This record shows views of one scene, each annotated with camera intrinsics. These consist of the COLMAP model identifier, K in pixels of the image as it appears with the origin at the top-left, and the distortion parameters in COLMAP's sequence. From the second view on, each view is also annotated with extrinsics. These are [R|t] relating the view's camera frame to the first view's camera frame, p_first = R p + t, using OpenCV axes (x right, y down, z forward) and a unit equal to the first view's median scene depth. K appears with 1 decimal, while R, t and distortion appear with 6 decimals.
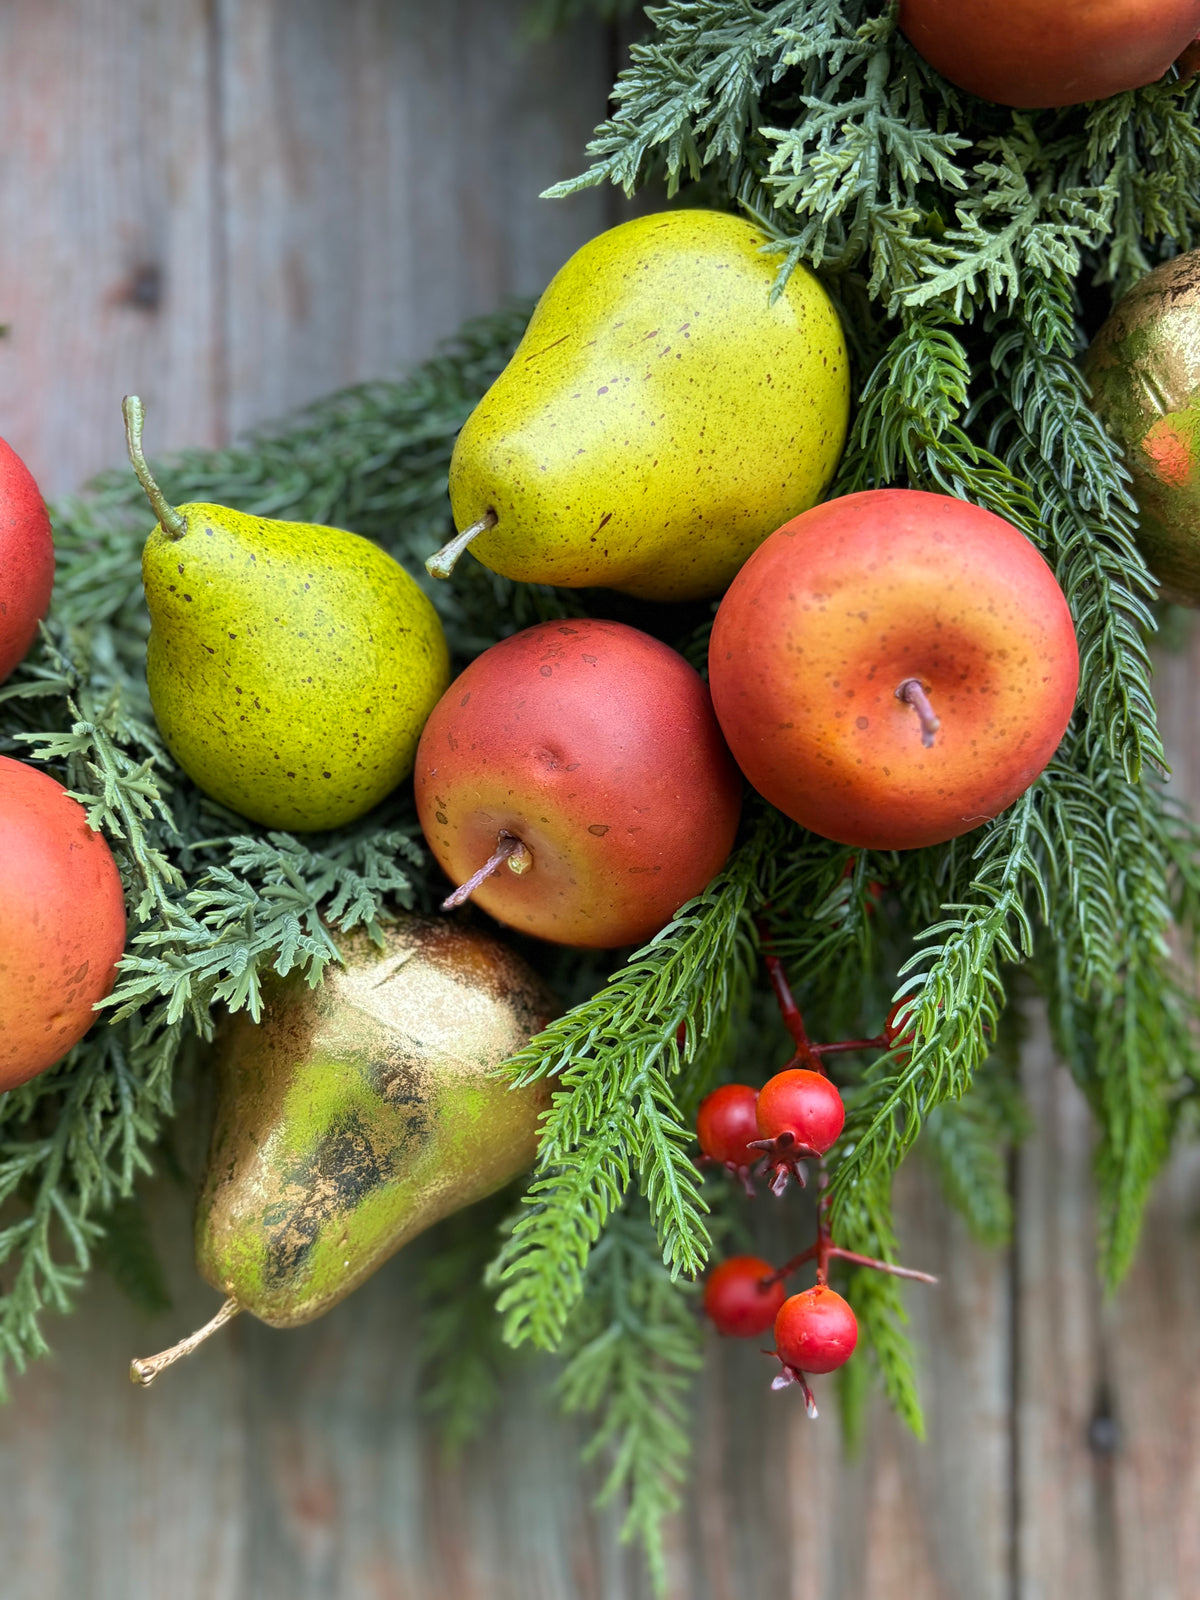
lens RADIAL K [[1606.4, 0, 614.0], [0, 1606.4, 804.2], [0, 0, 1]] dist [0.083187, -0.252924]
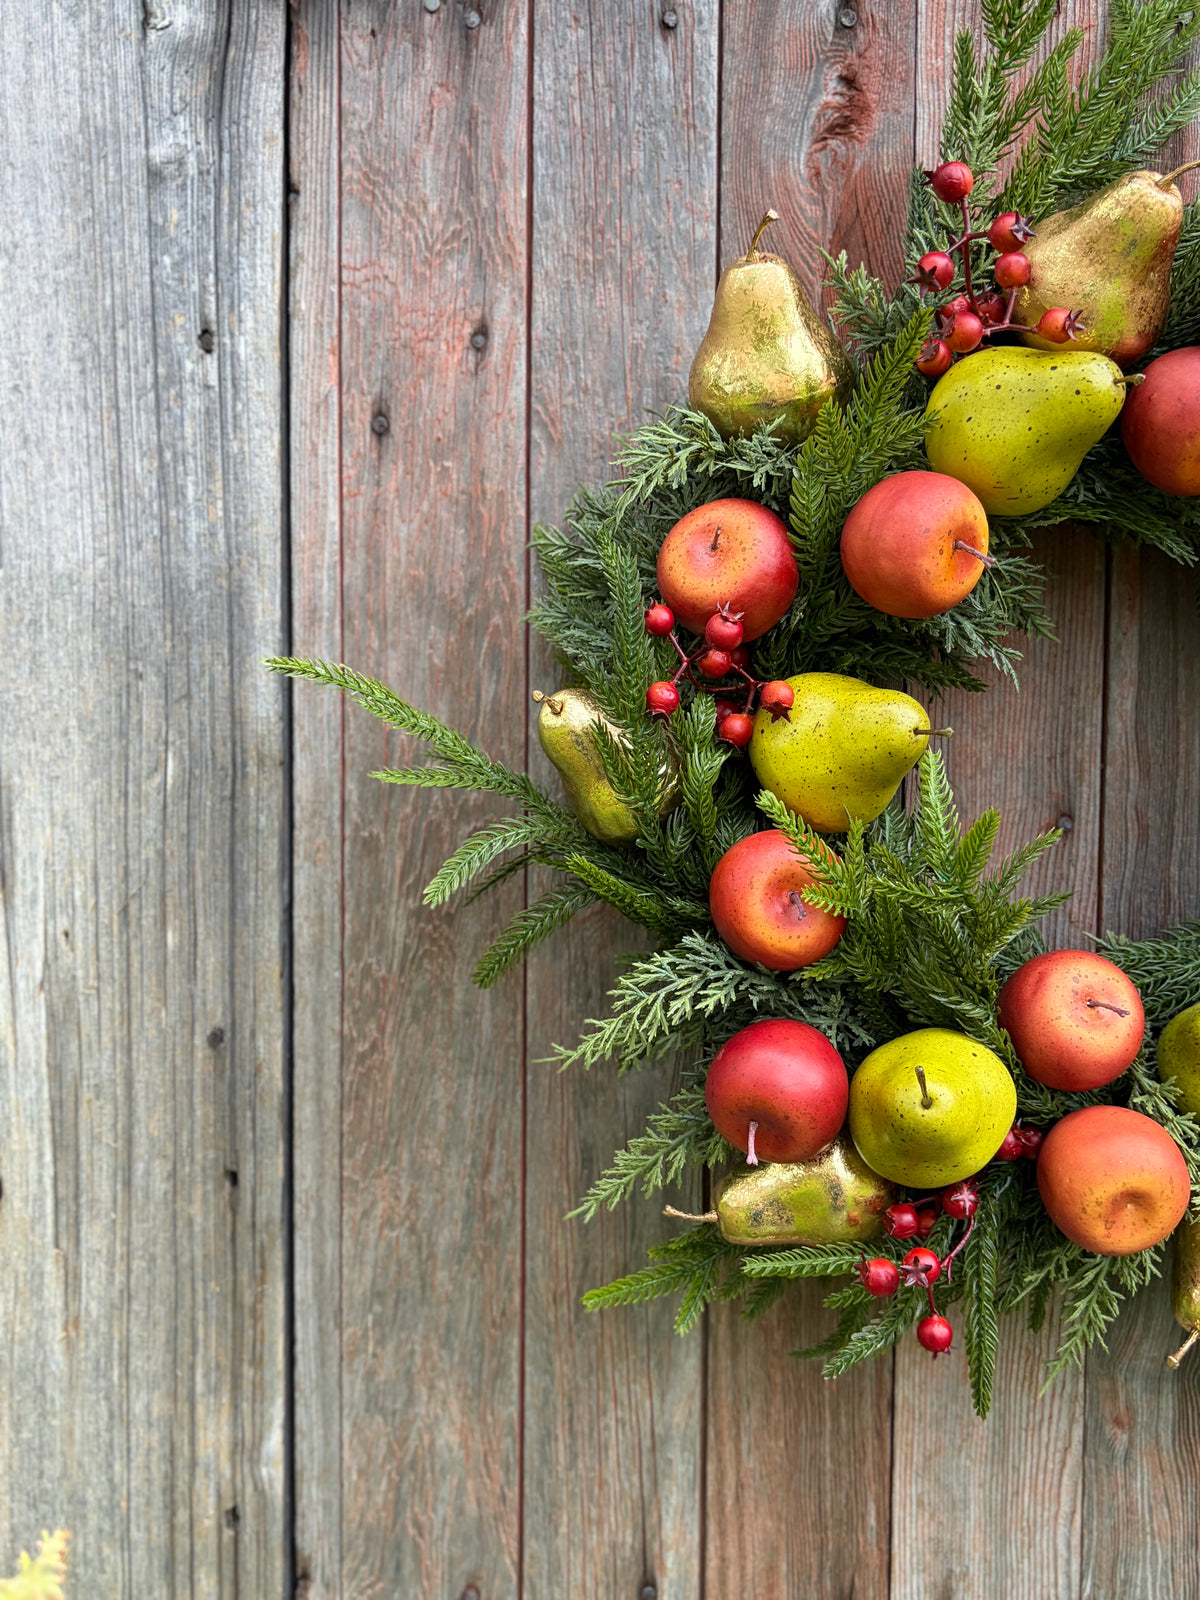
lens RADIAL K [[1584.5, 0, 604.0], [0, 1584.5, 798.8], [0, 0, 1]] dist [0.156349, -0.559441]
pose [[0.997752, 0.026668, -0.061482, -1.018446], [-0.024876, 0.999249, 0.029720, -0.541452], [0.062229, -0.028124, 0.997666, -1.423145]]
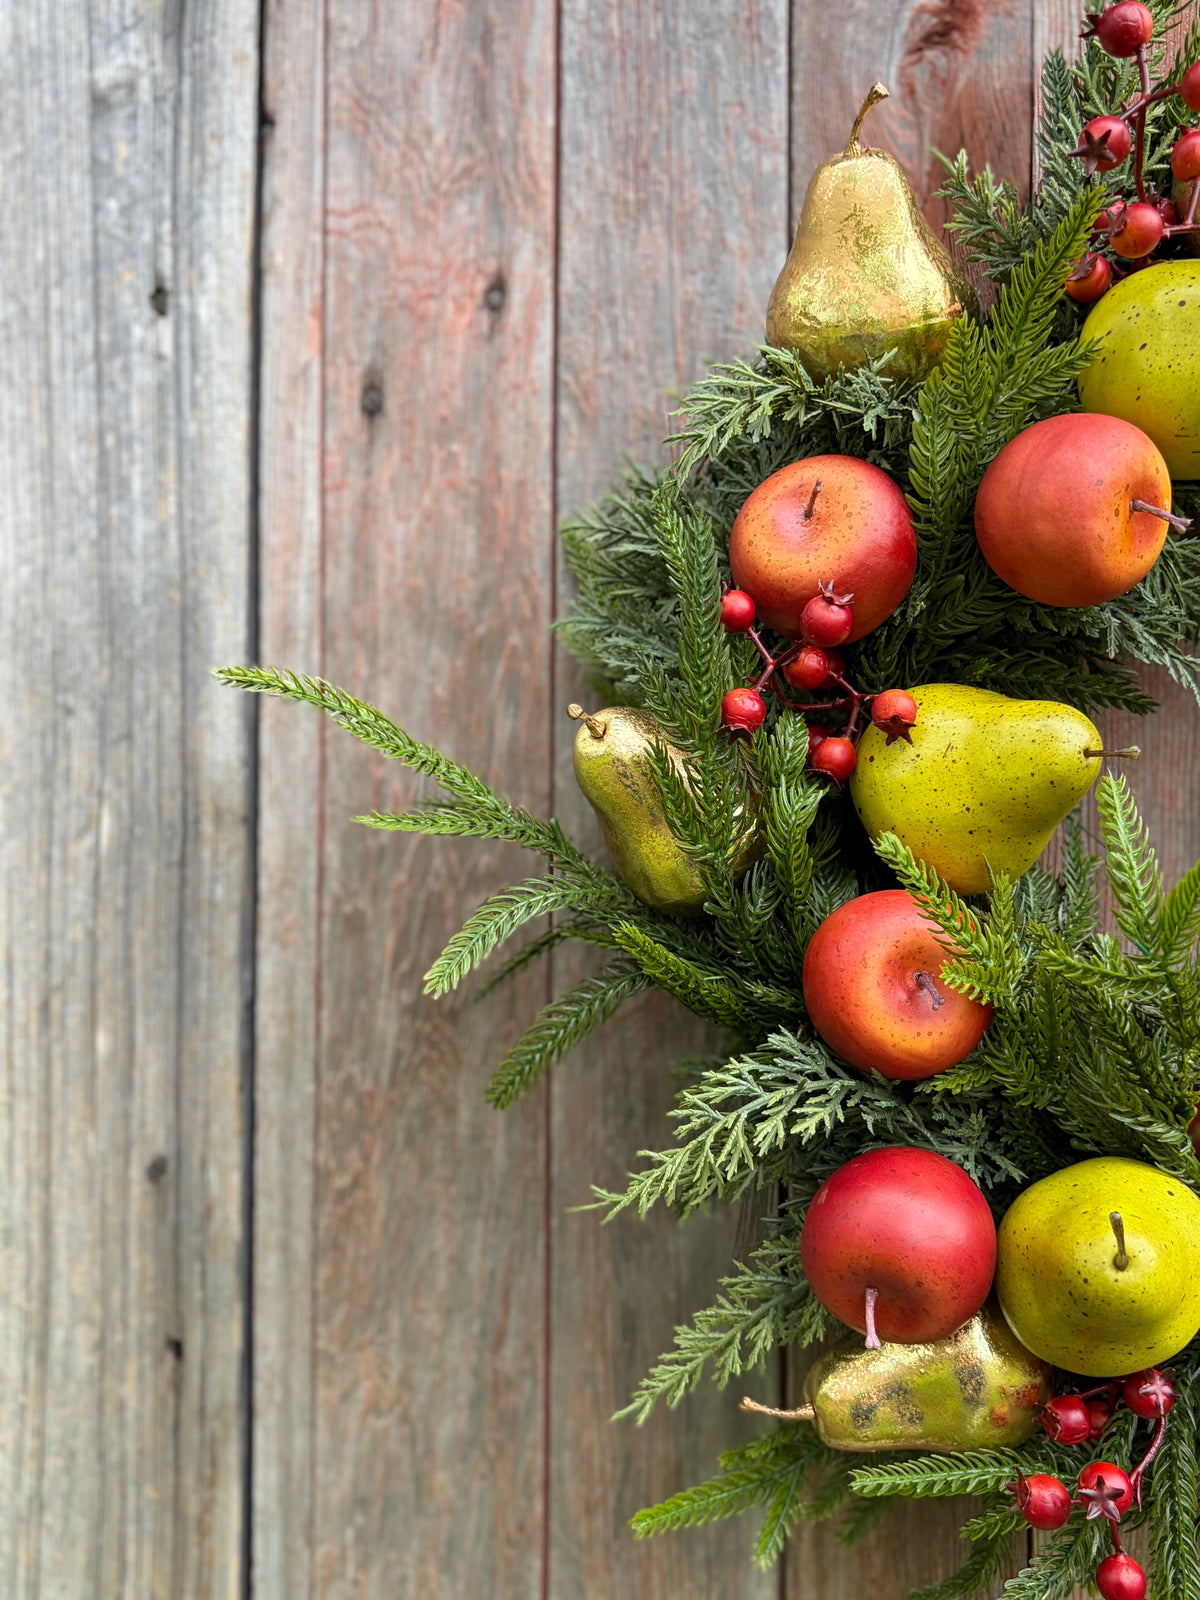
lens RADIAL K [[1594.4, 0, 593.6], [0, 1594.4, 807.2], [0, 0, 1]] dist [0.104727, -0.342388]
pose [[0.997531, 0.020891, -0.067044, -1.121914], [-0.023609, 0.998920, -0.040015, -0.443868], [0.066136, 0.041499, 0.996947, -0.854329]]
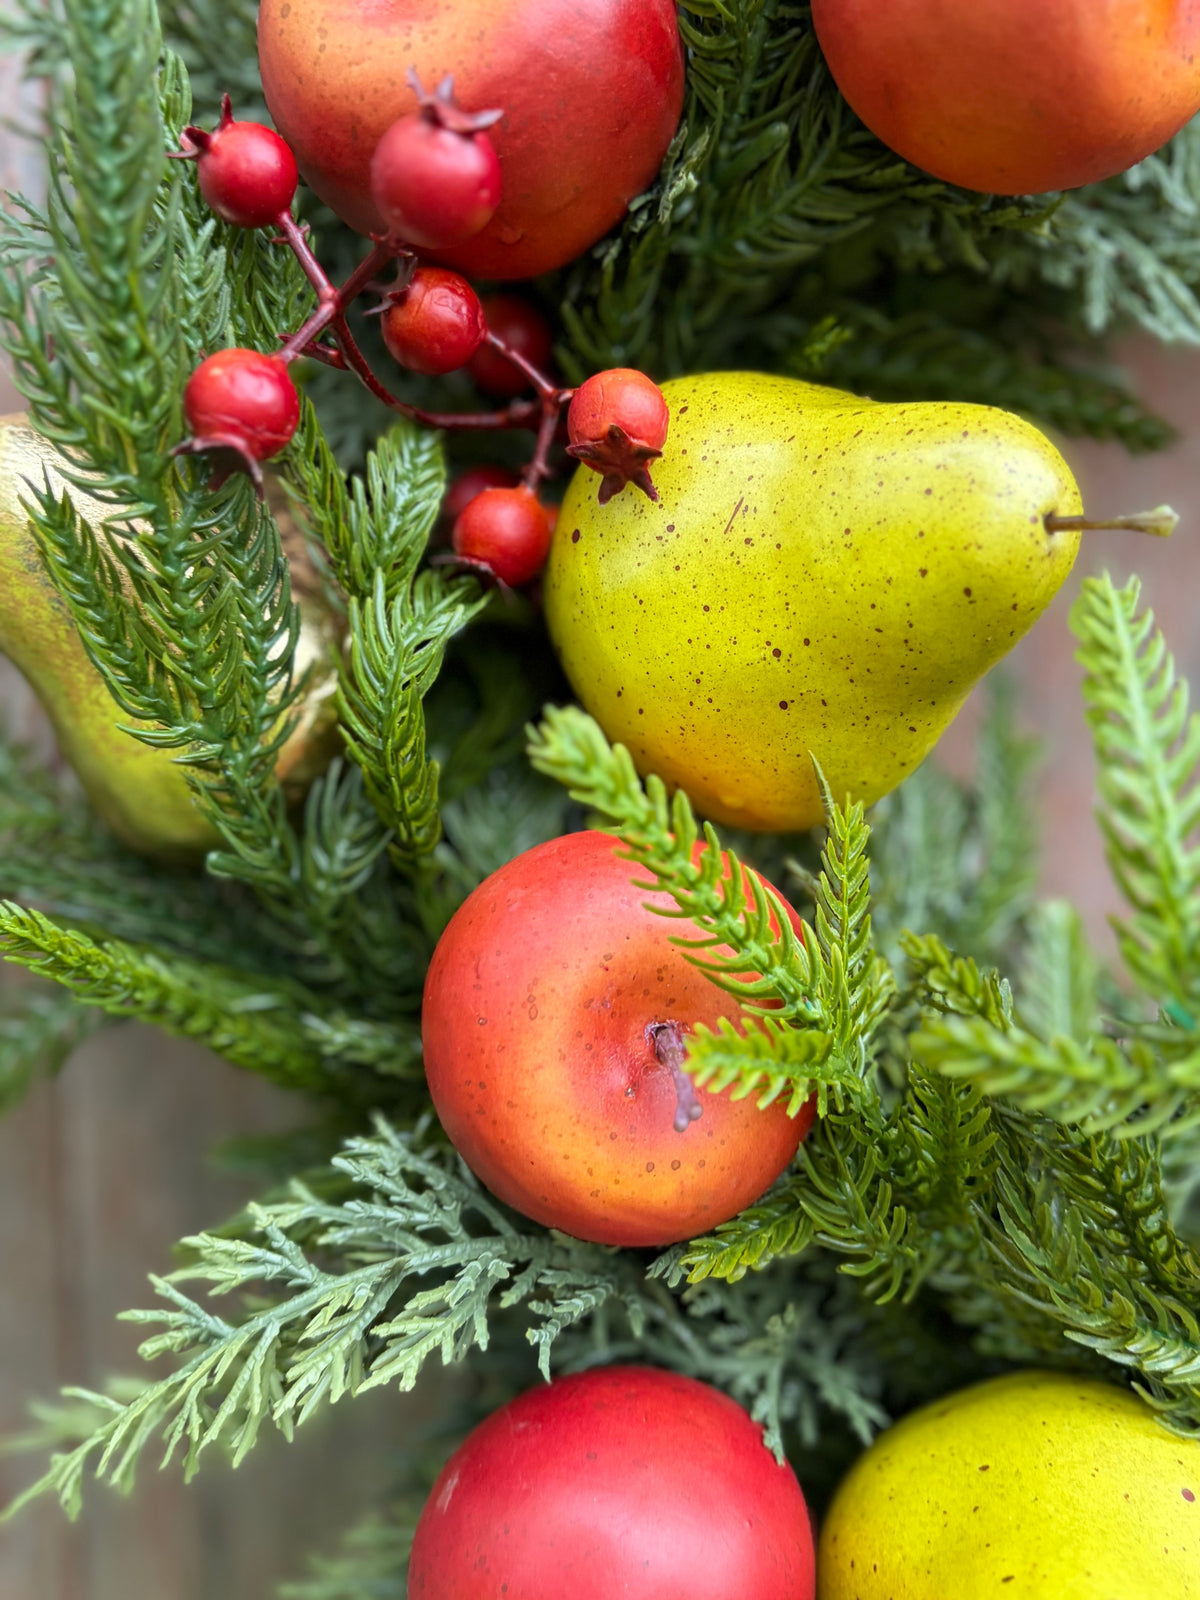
lens RADIAL K [[1636.1, 0, 617.7], [0, 1636.1, 808.5], [0, 0, 1]] dist [0.010812, -0.168878]
pose [[0.999414, 0.030278, 0.015979, -0.918283], [-0.031310, 0.997138, 0.068821, -0.497843], [-0.013850, -0.069281, 0.997501, 0.133307]]
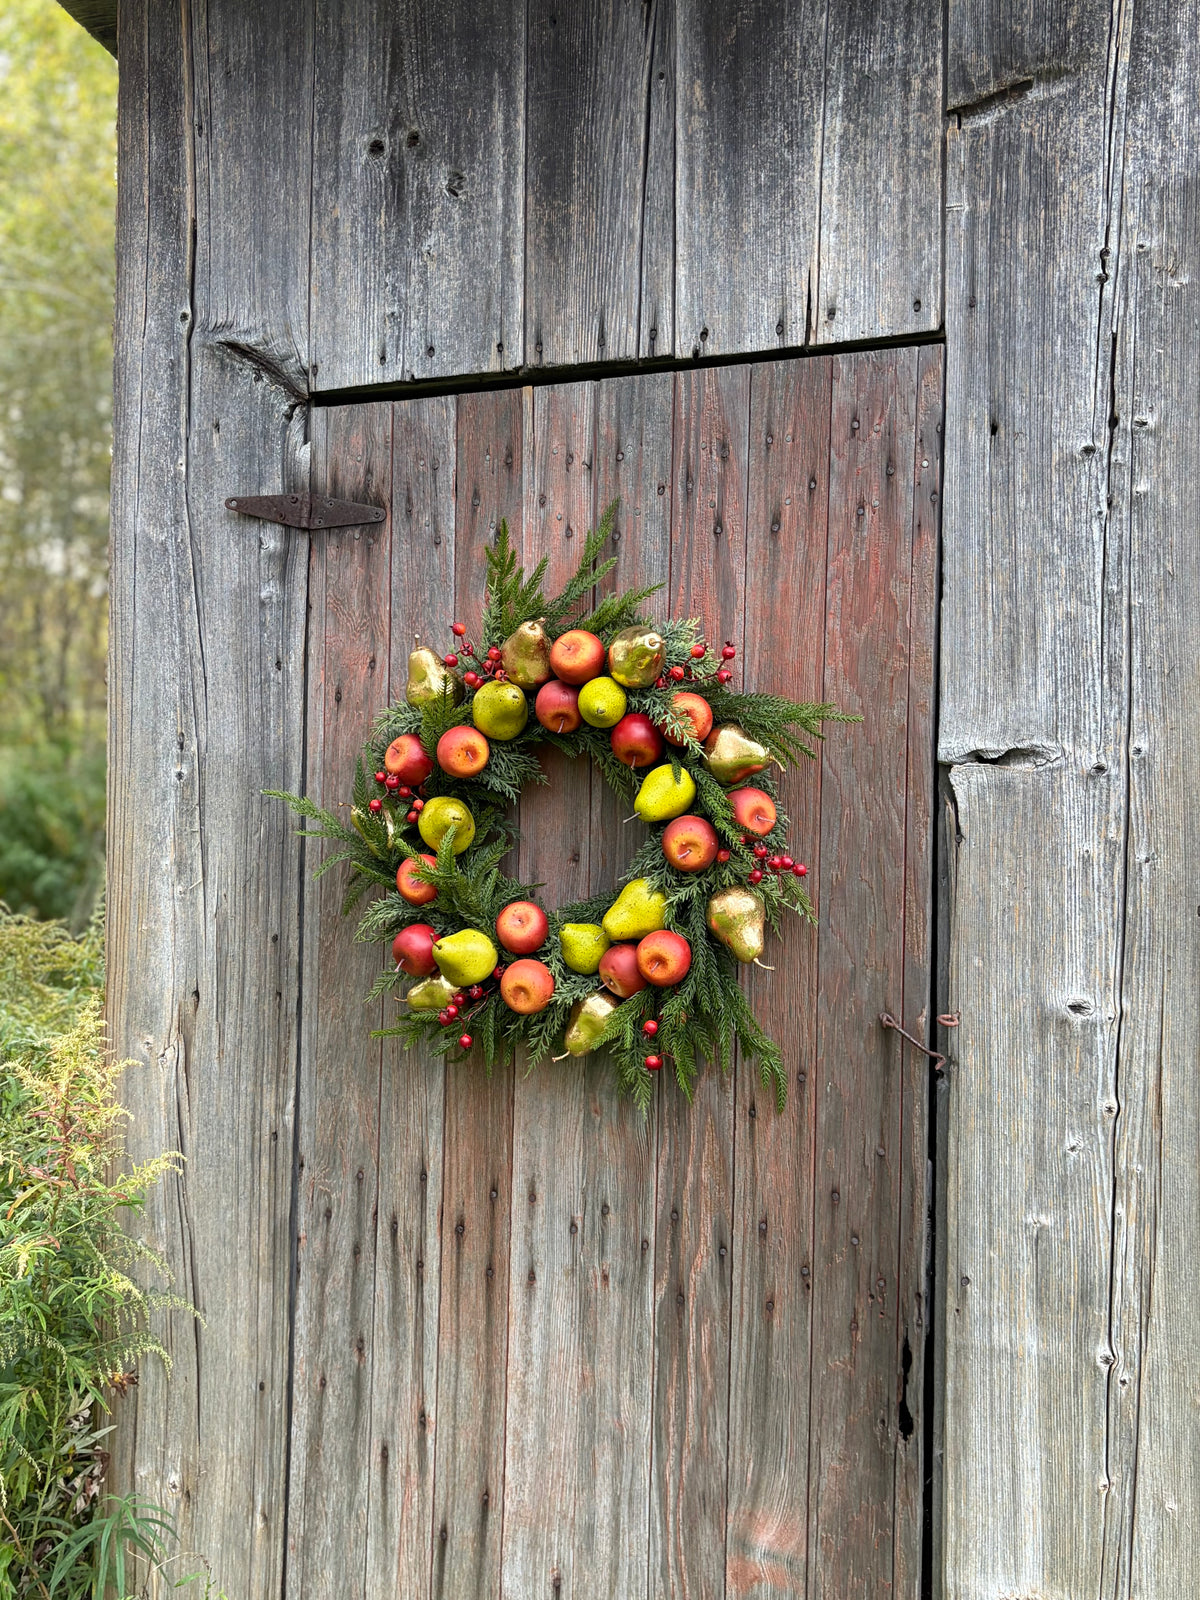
lens RADIAL K [[1584.5, 0, 604.0], [0, 1584.5, 798.8], [0, 0, 1]] dist [0.156349, -0.559441]
pose [[0.923972, 0.031902, -0.381126, 2.246490], [-0.043440, 0.998820, -0.021708, -0.547964], [0.379984, 0.036614, 0.924268, -4.755385]]
